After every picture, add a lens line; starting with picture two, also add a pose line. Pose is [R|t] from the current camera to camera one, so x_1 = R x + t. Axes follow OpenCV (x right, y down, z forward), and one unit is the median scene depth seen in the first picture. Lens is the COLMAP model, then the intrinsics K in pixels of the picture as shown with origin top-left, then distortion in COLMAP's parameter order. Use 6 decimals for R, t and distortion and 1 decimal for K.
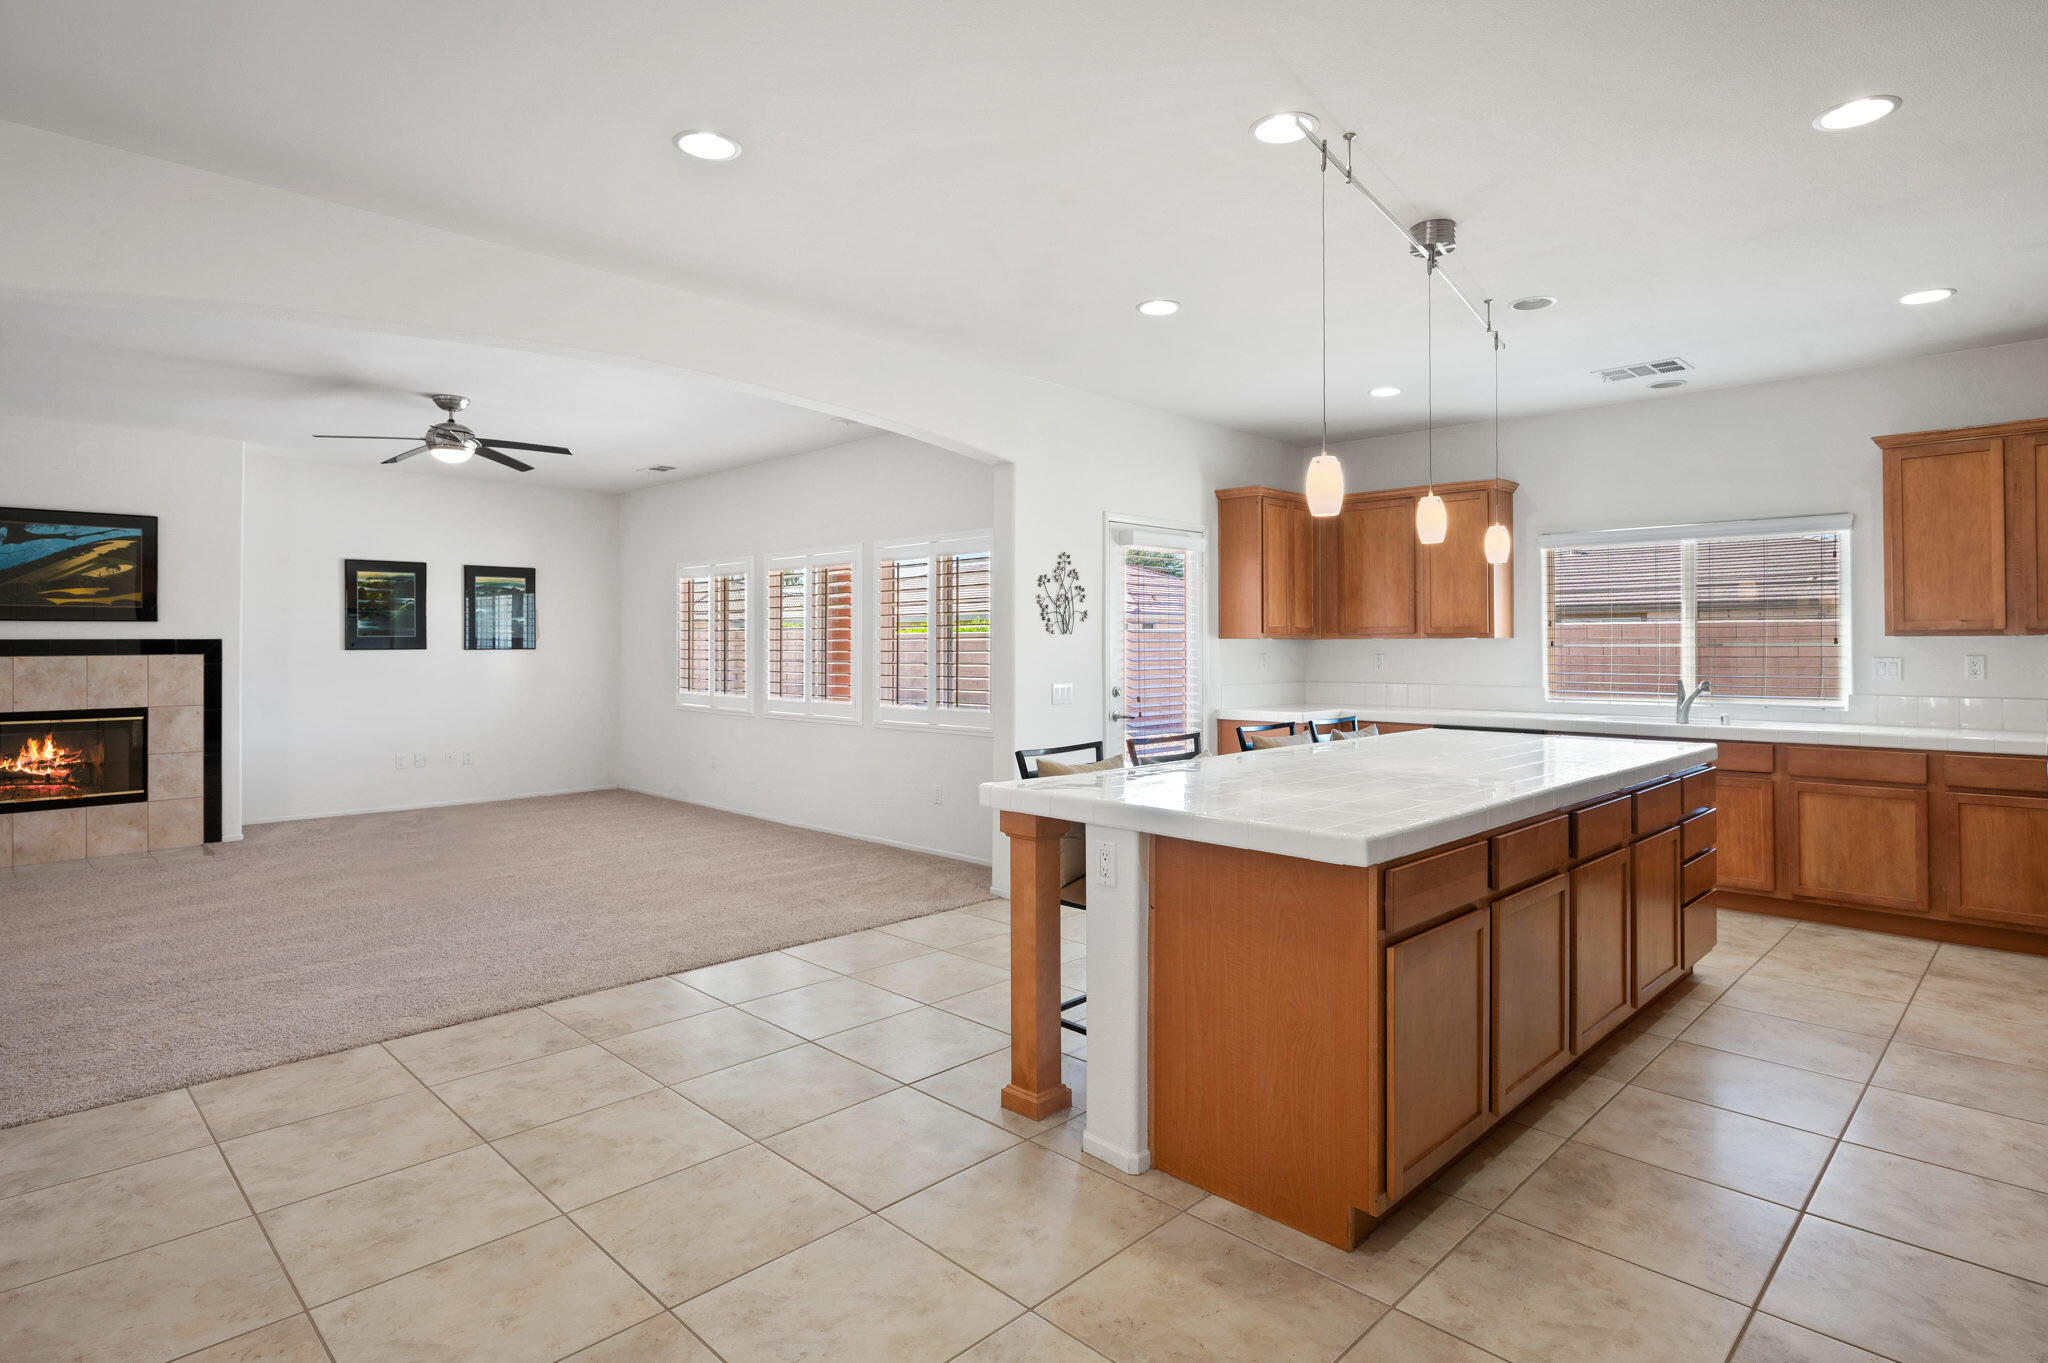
lens RADIAL K [[1056.6, 0, 1031.7], [0, 1056.6, 633.6], [0, 0, 1]] dist [0.001490, -0.001279]
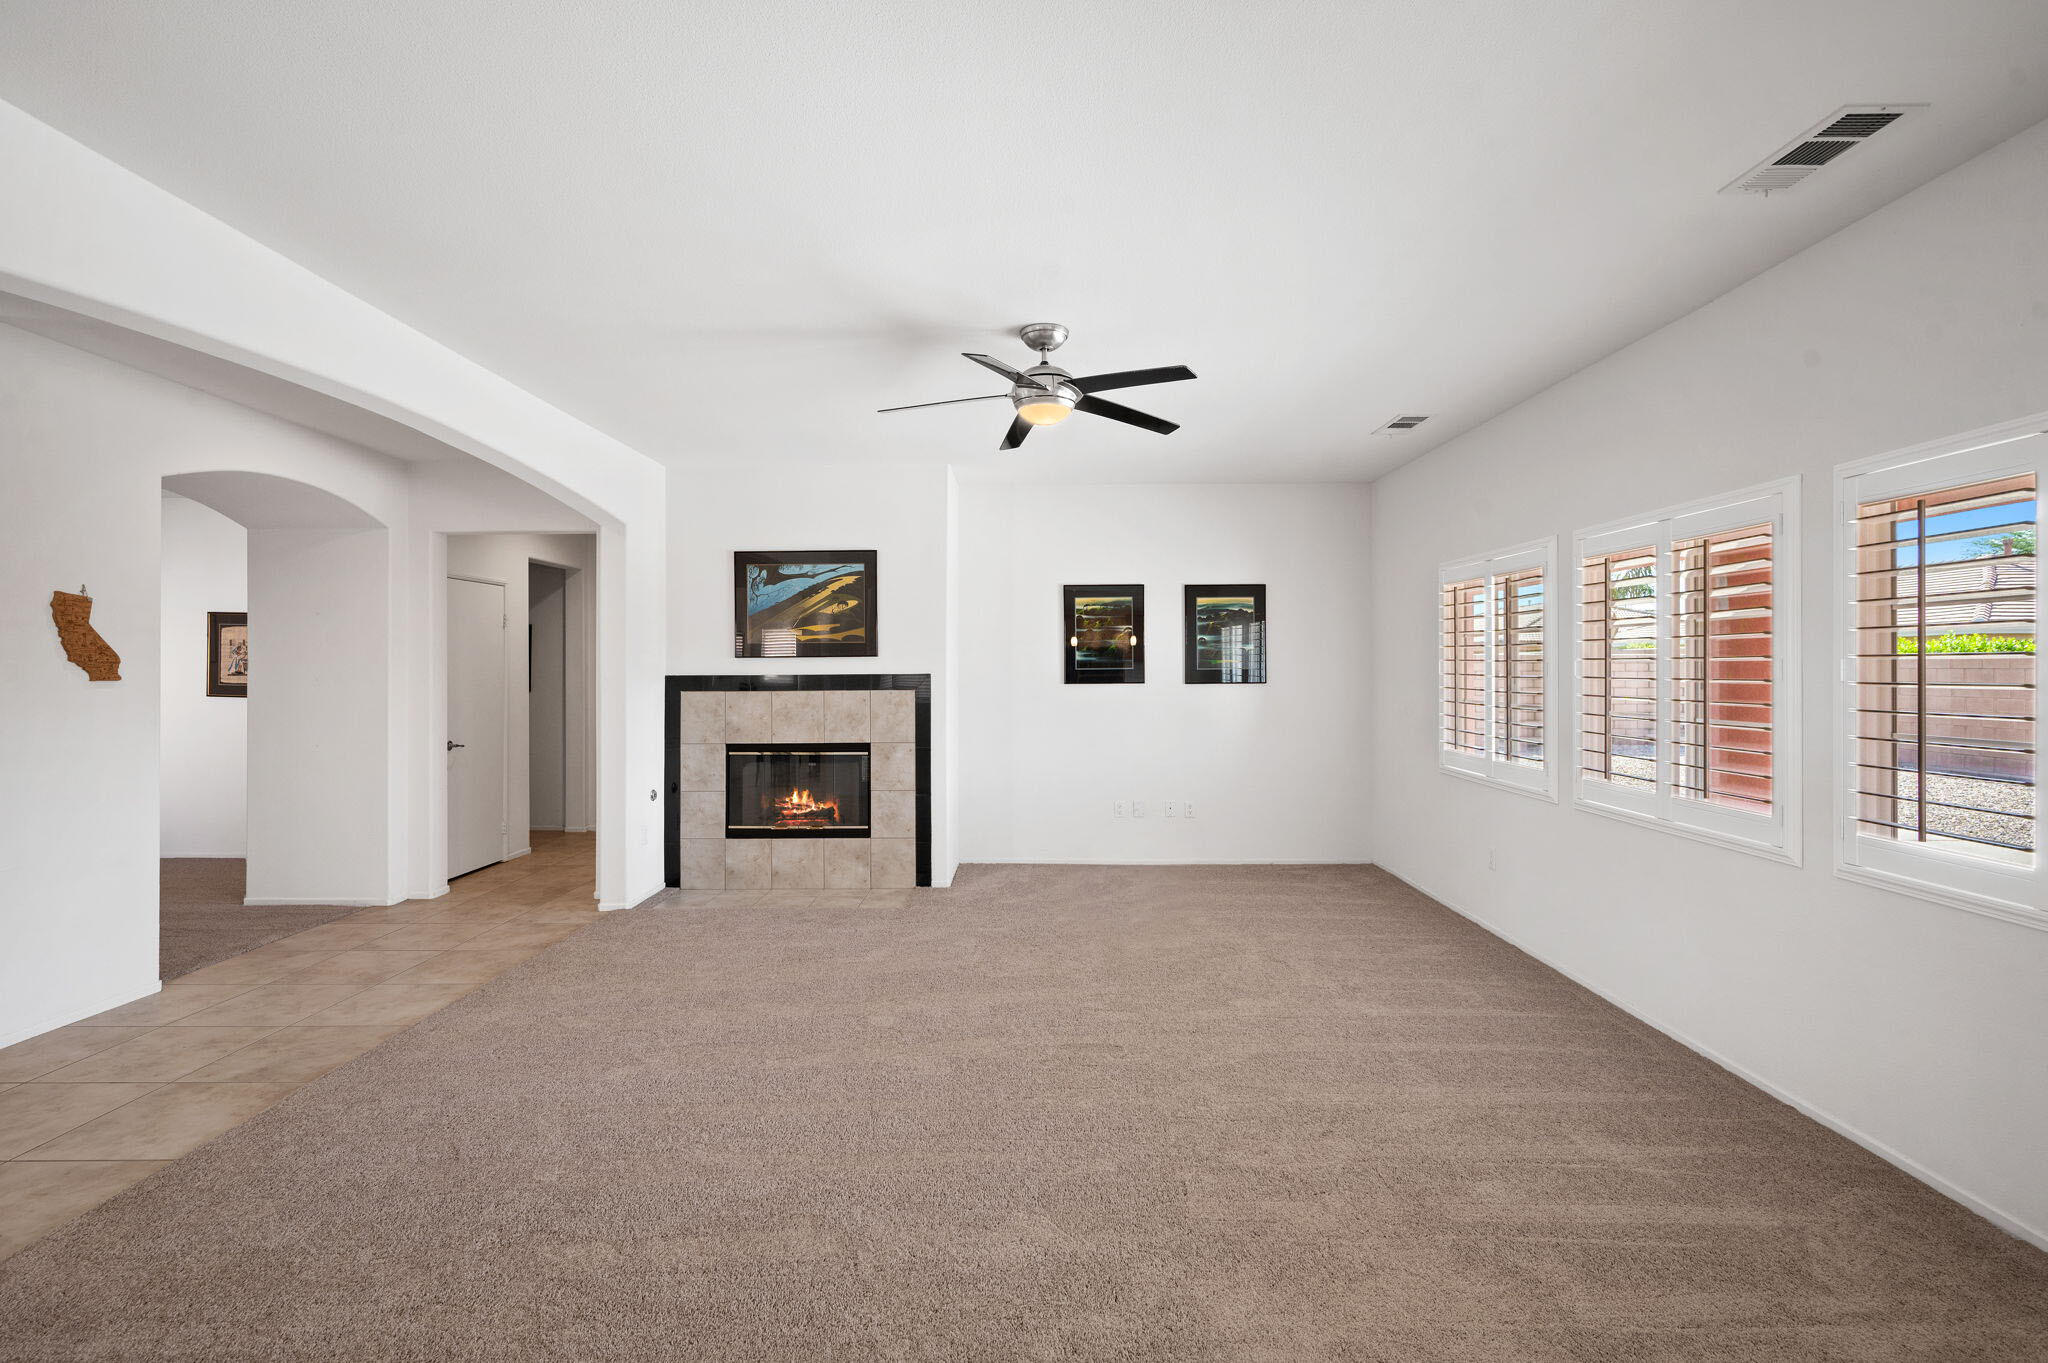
lens RADIAL K [[936.1, 0, 1013.0], [0, 936.1, 660.9], [0, 0, 1]] dist [0.003321, -0.001151]
pose [[0.685945, -0.004501, -0.727639, -0.116608], [0.008871, 0.999958, 0.002177, -0.009068], [0.727599, -0.007949, 0.685957, 0.549137]]
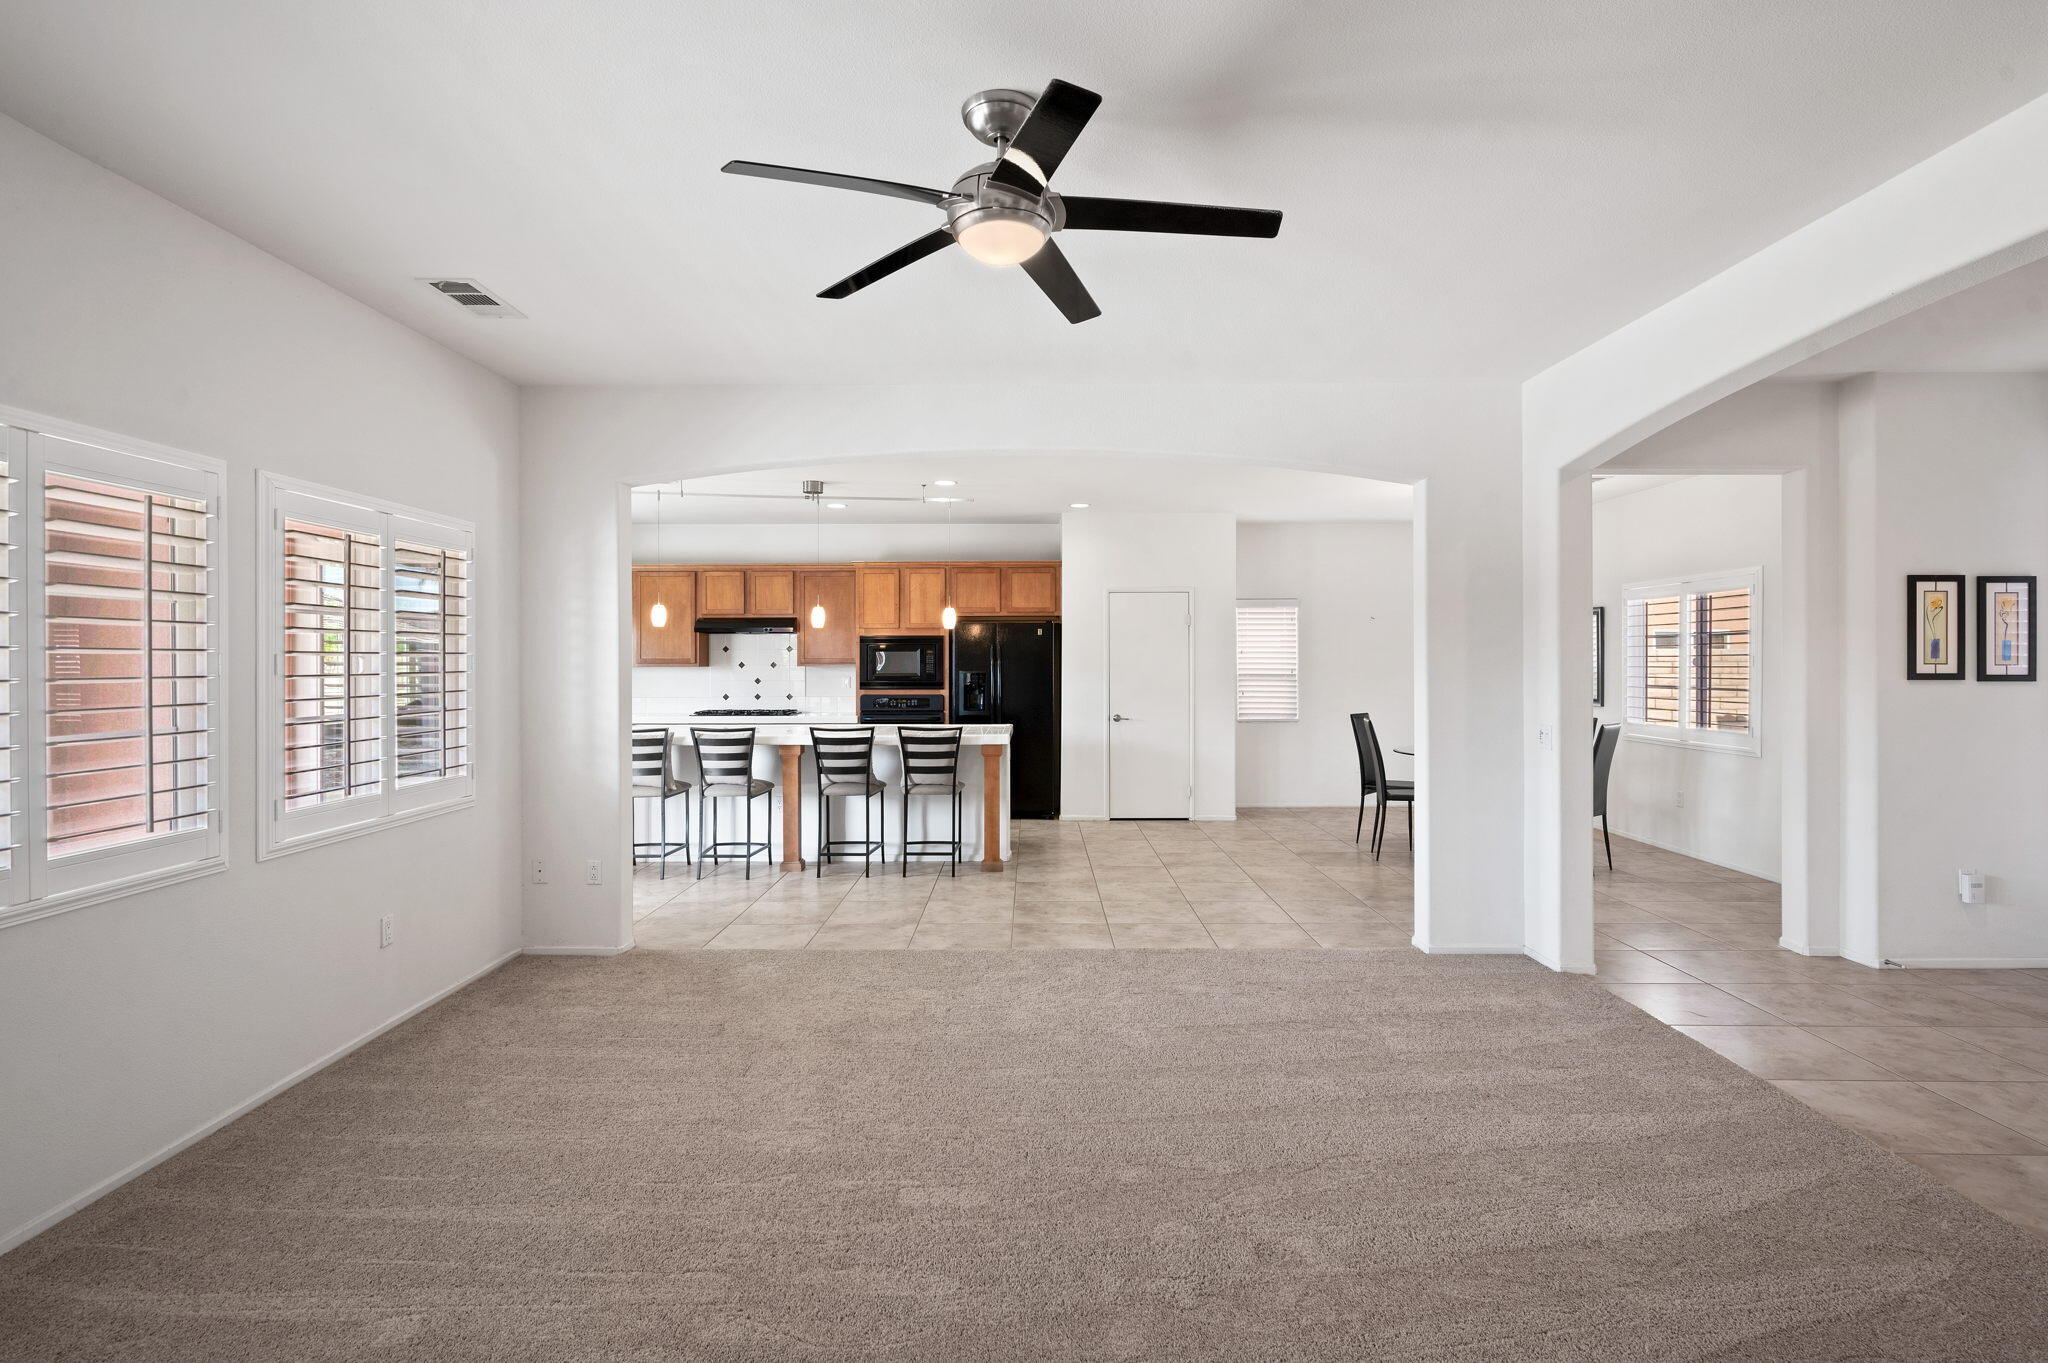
lens RADIAL K [[992.0, 0, 1037.0], [0, 992.0, 664.5], [0, 0, 1]] dist [0.000848, 0.000586]
pose [[-0.704170, 0.001434, 0.710030, -0.815224], [-0.005782, 0.999953, -0.007753, 0.002579], [-0.710008, -0.009565, -0.704129, 1.230990]]
